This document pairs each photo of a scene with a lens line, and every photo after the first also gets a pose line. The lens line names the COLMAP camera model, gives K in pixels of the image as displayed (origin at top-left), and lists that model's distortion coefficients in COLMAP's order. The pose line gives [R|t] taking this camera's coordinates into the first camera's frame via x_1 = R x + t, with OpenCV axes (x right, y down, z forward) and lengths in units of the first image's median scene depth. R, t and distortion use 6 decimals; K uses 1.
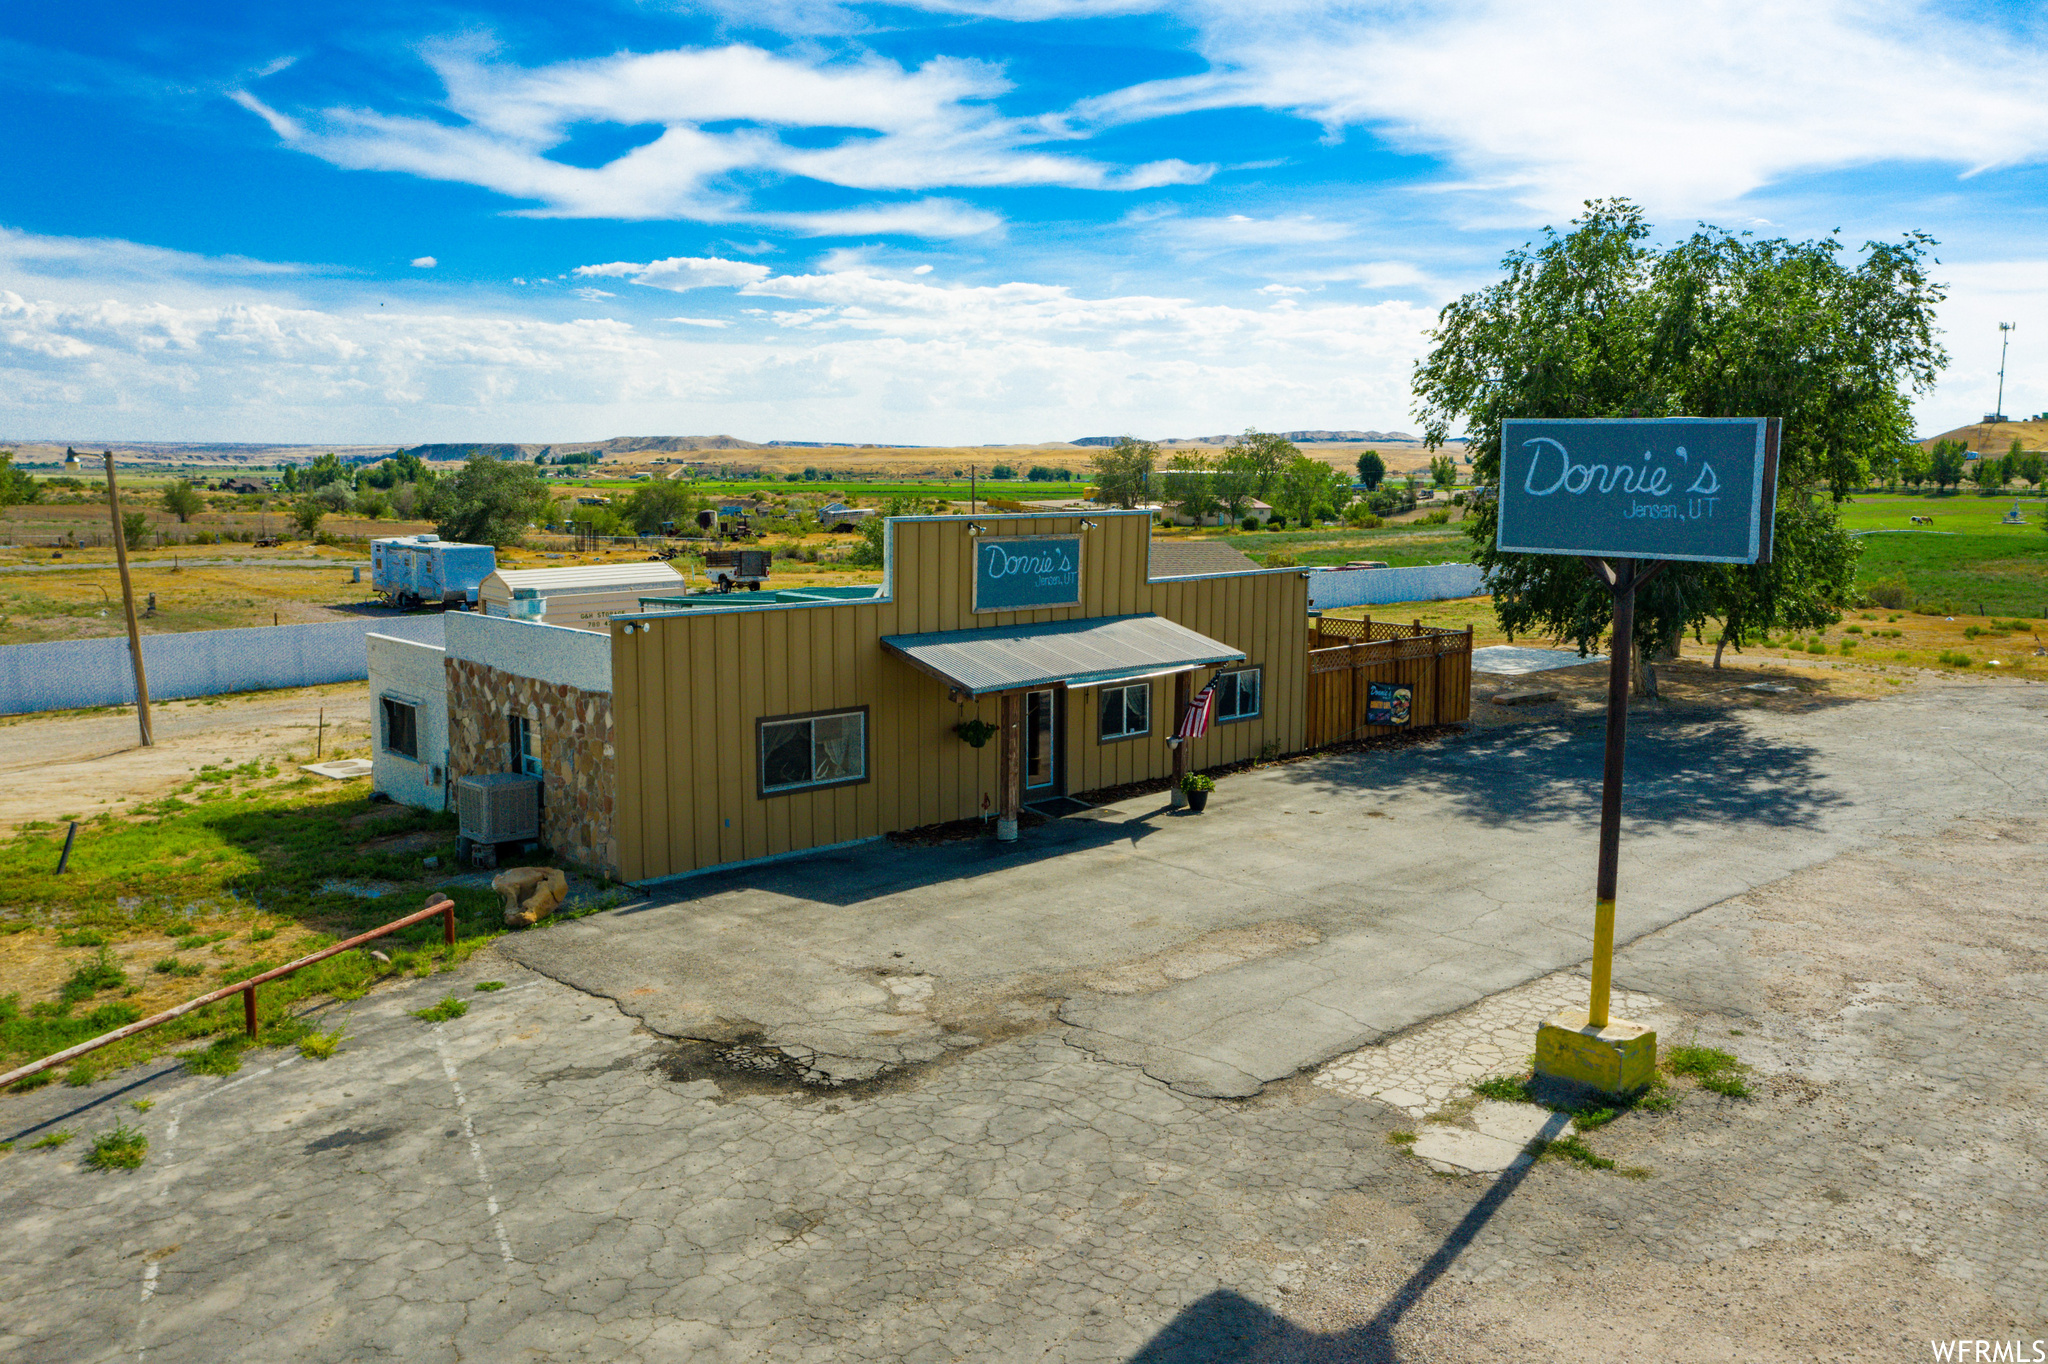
lens RADIAL K [[1701.4, 0, 1023.4], [0, 1701.4, 496.2], [0, 0, 1]] dist [-0.023985, 0.012504]
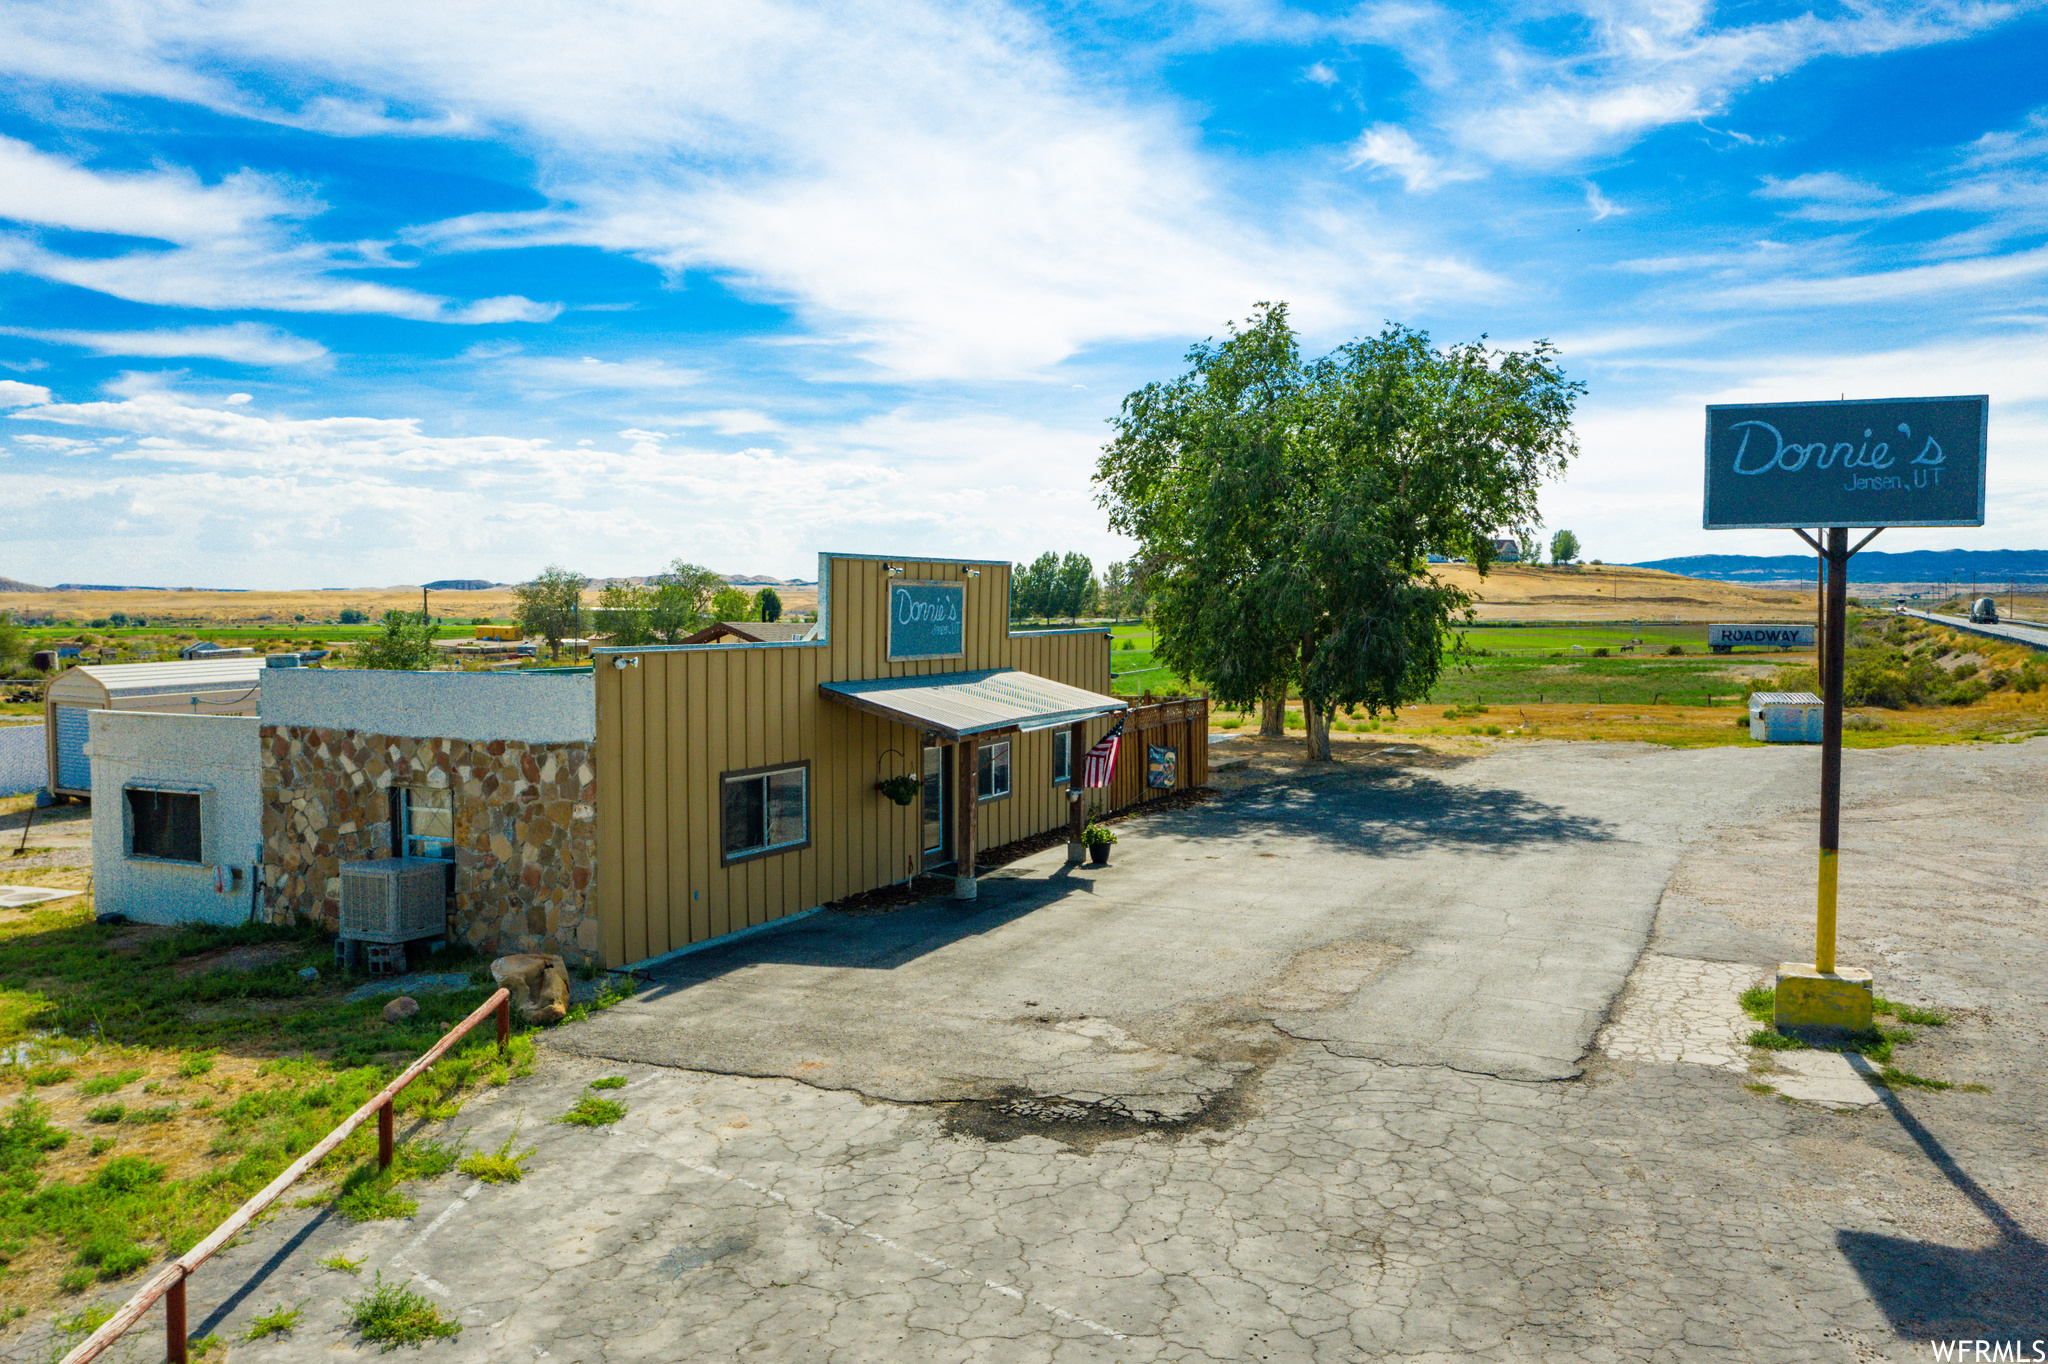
lens RADIAL K [[1671.9, 0, 1028.5], [0, 1671.9, 683.6], [0, 0, 1]] dist [-0.017455, 0.004707]
pose [[0.921651, -0.020728, 0.387466, -0.335750], [0.012236, 0.999628, 0.024370, 0.065569], [-0.387828, -0.017719, 0.921562, 0.157681]]
